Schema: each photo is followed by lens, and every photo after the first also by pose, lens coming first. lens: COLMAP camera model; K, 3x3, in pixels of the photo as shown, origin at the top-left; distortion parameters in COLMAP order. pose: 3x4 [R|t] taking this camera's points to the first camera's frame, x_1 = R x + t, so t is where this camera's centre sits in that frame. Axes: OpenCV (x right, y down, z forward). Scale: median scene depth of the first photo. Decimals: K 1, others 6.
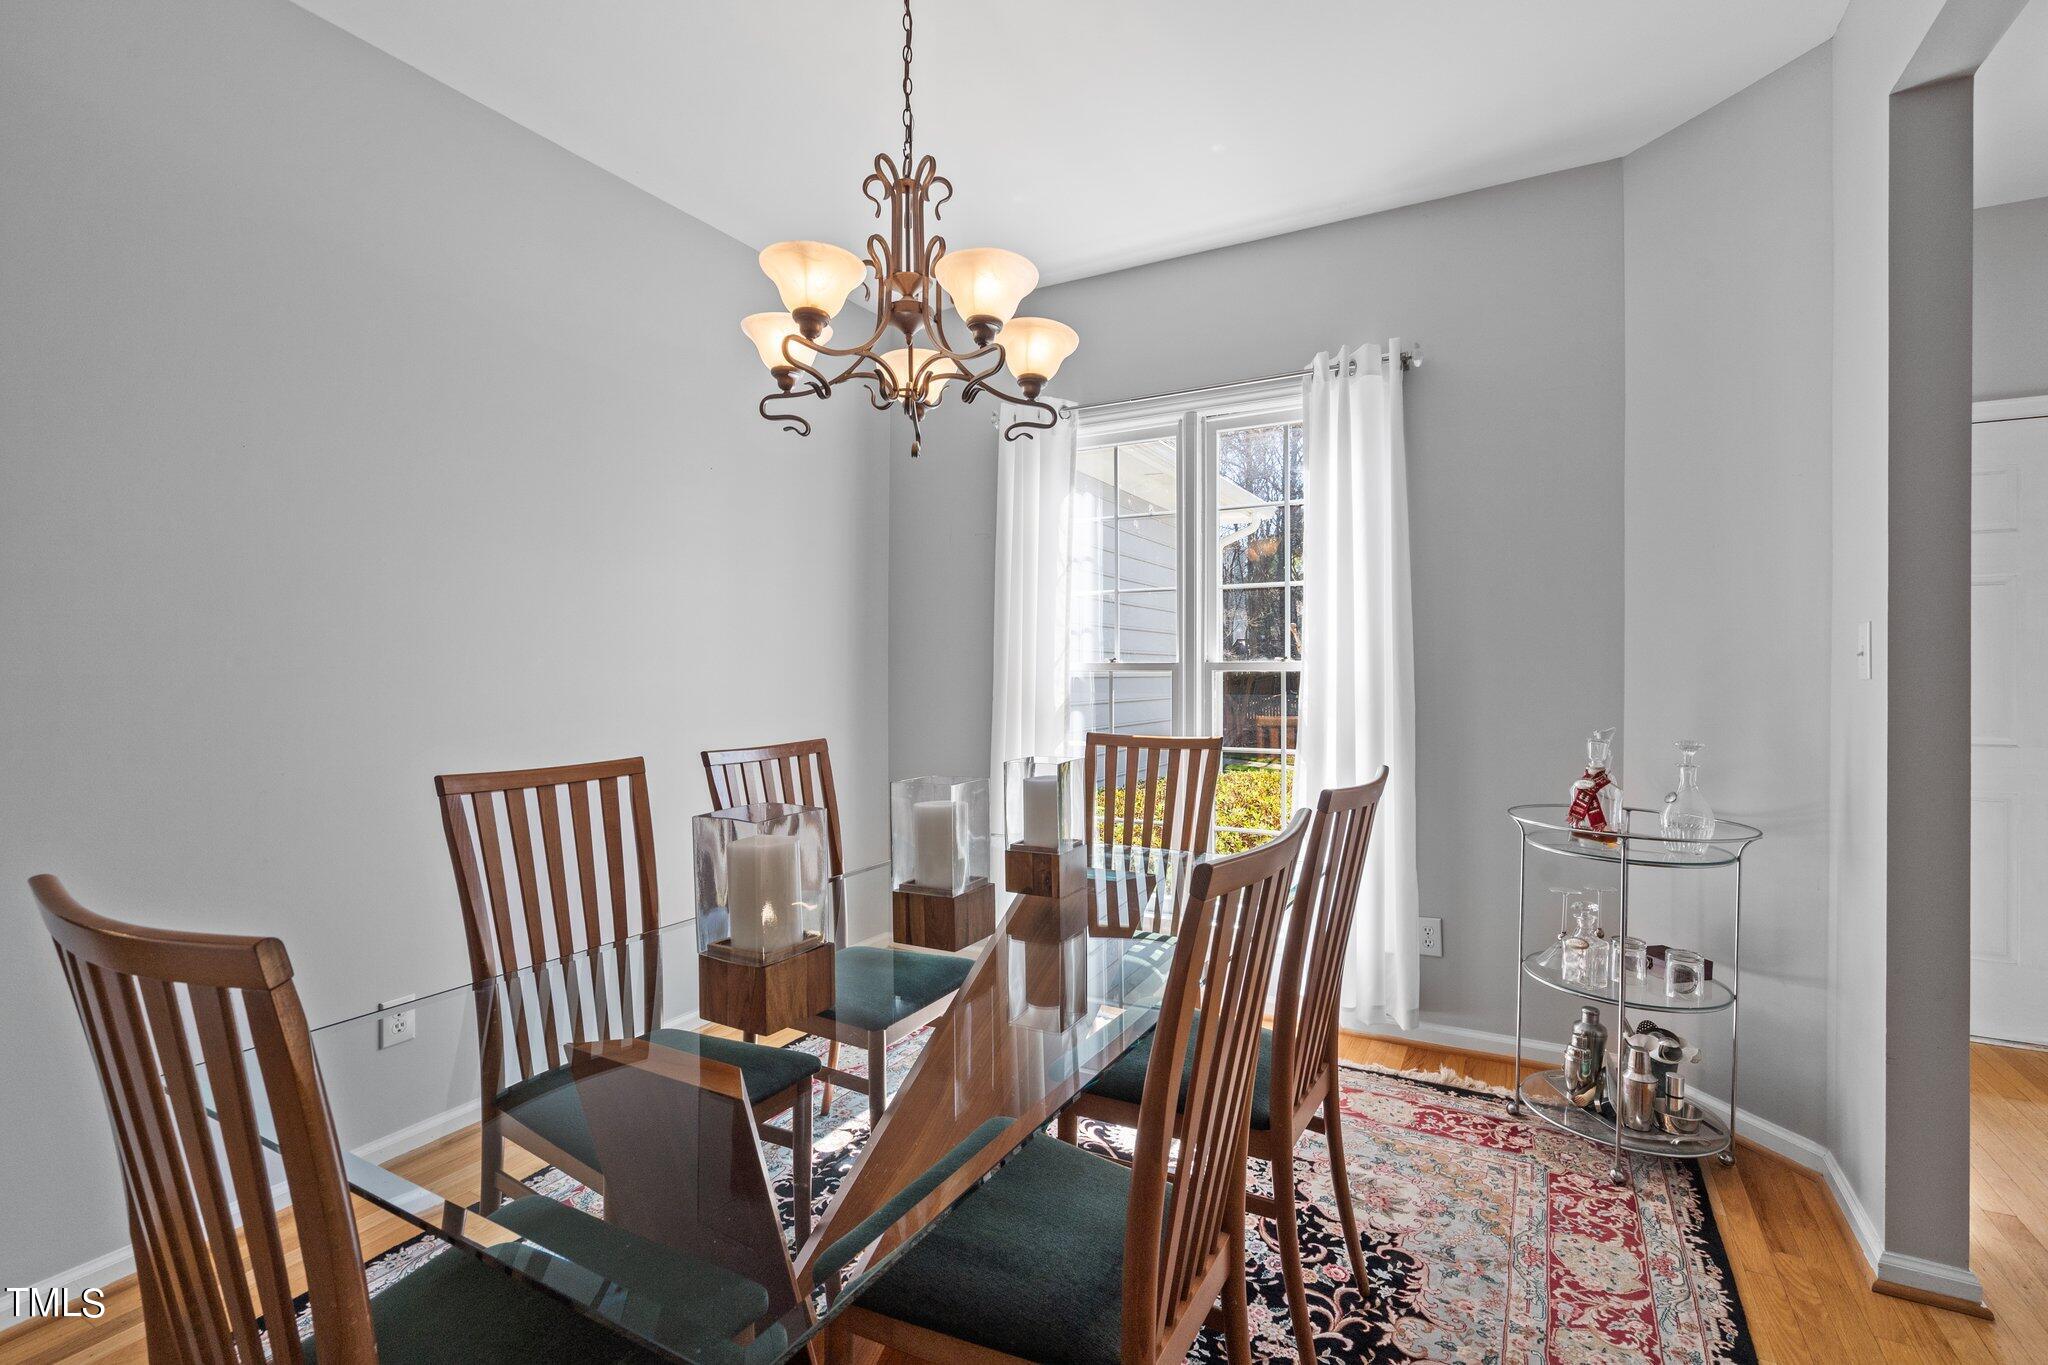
lens RADIAL K [[928.1, 0, 1014.5], [0, 928.1, 677.7], [0, 0, 1]] dist [-0.004286, 0.001317]
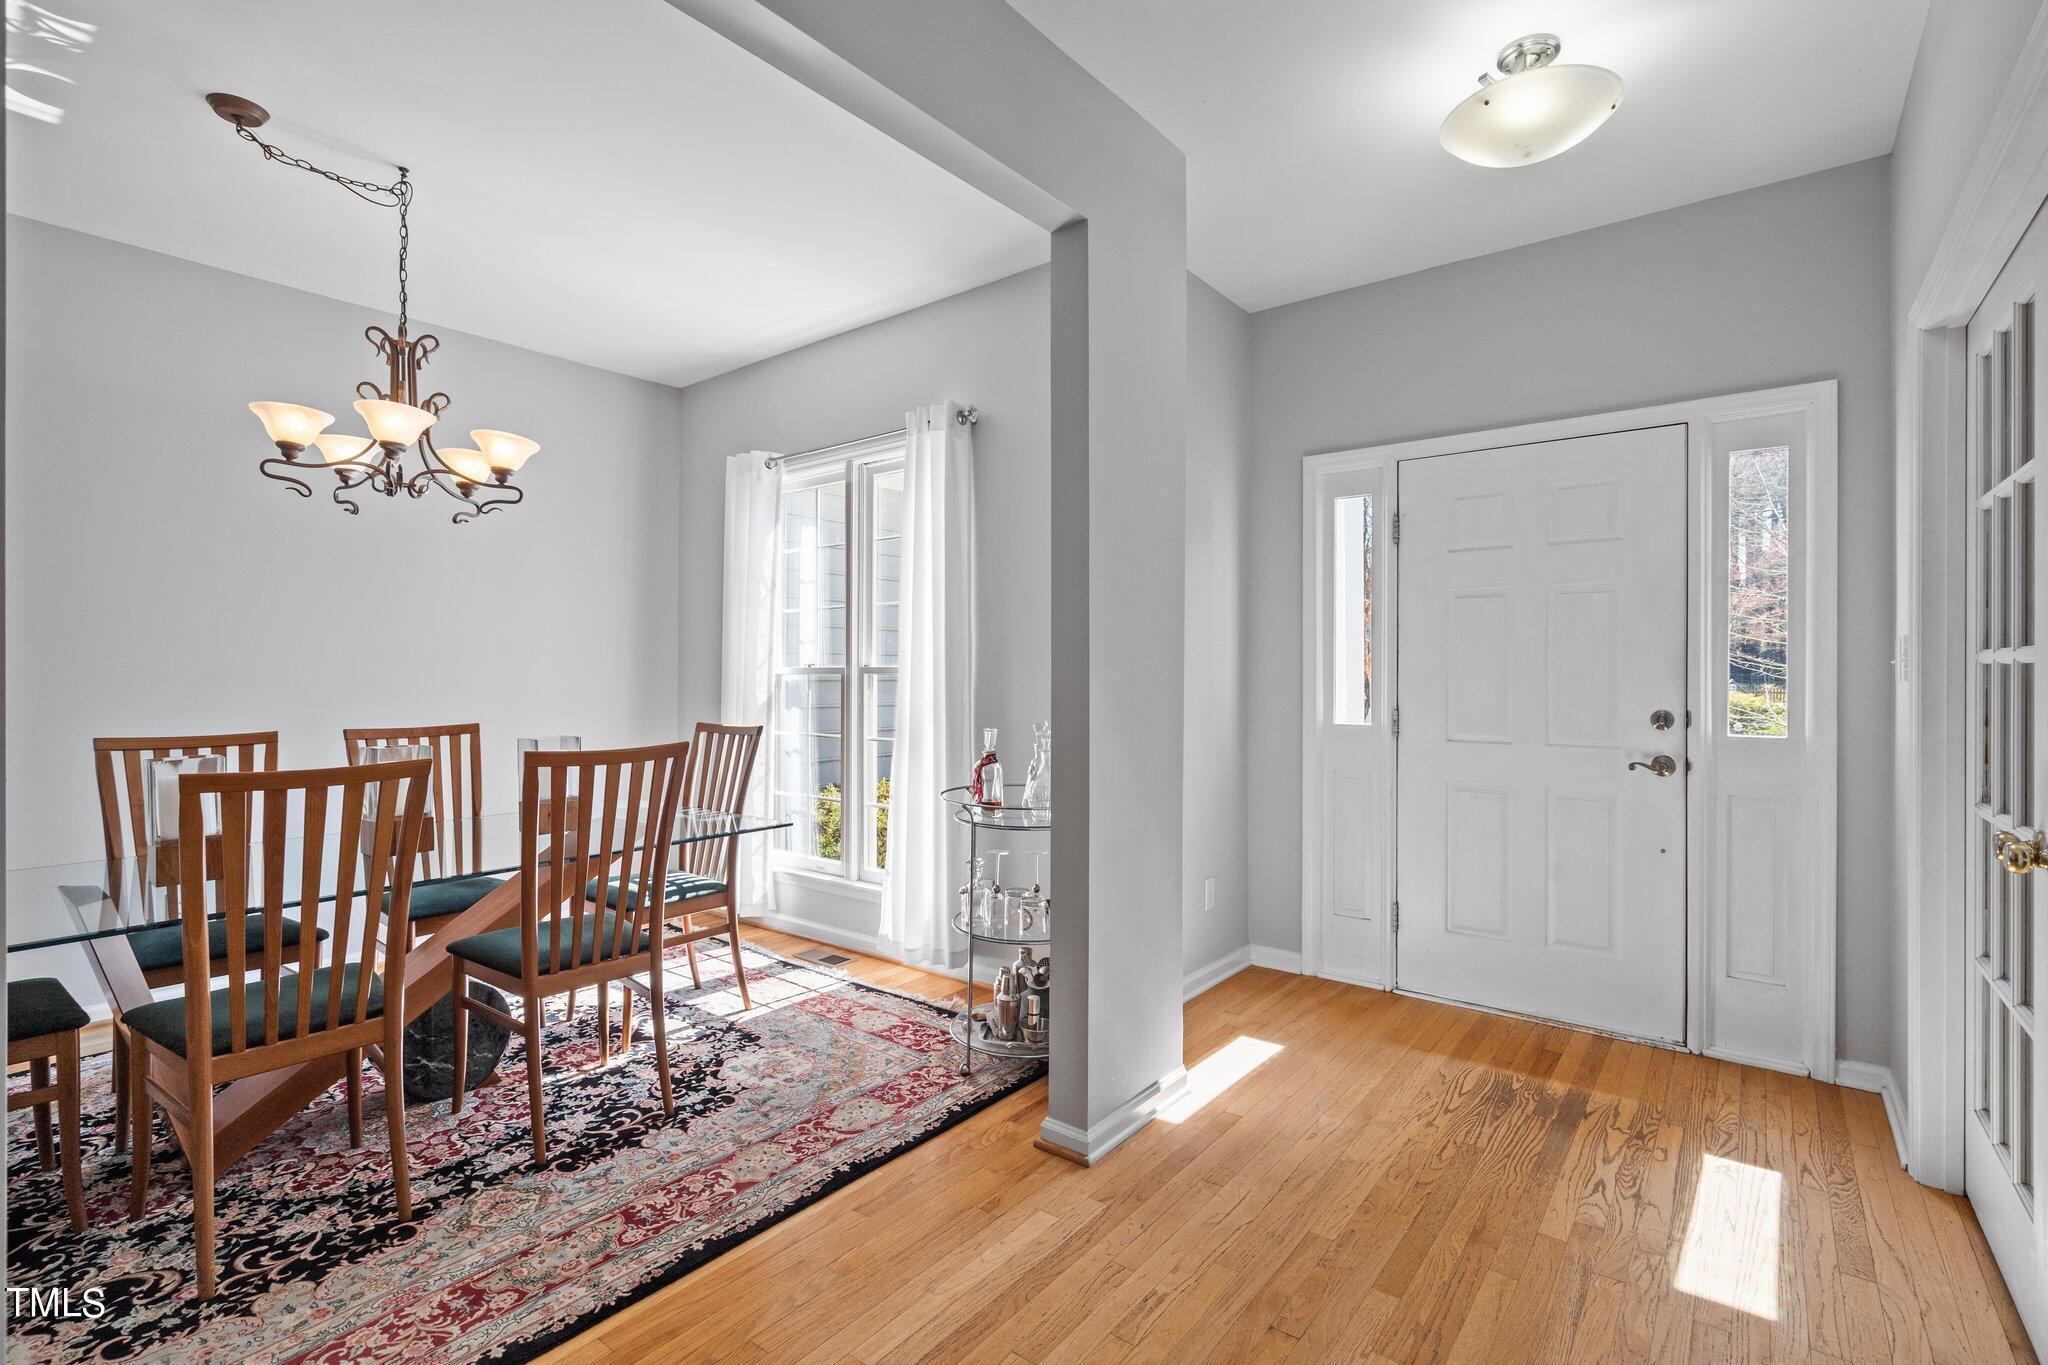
lens RADIAL K [[928.1, 0, 1010.2], [0, 928.1, 684.5], [0, 0, 1]] dist [-0.004286, 0.001317]
pose [[0.986766, 0.003181, -0.162120, 1.017790], [-0.002607, 0.999990, 0.003754, 0.001661], [0.162130, -0.003281, 0.986764, -0.279592]]
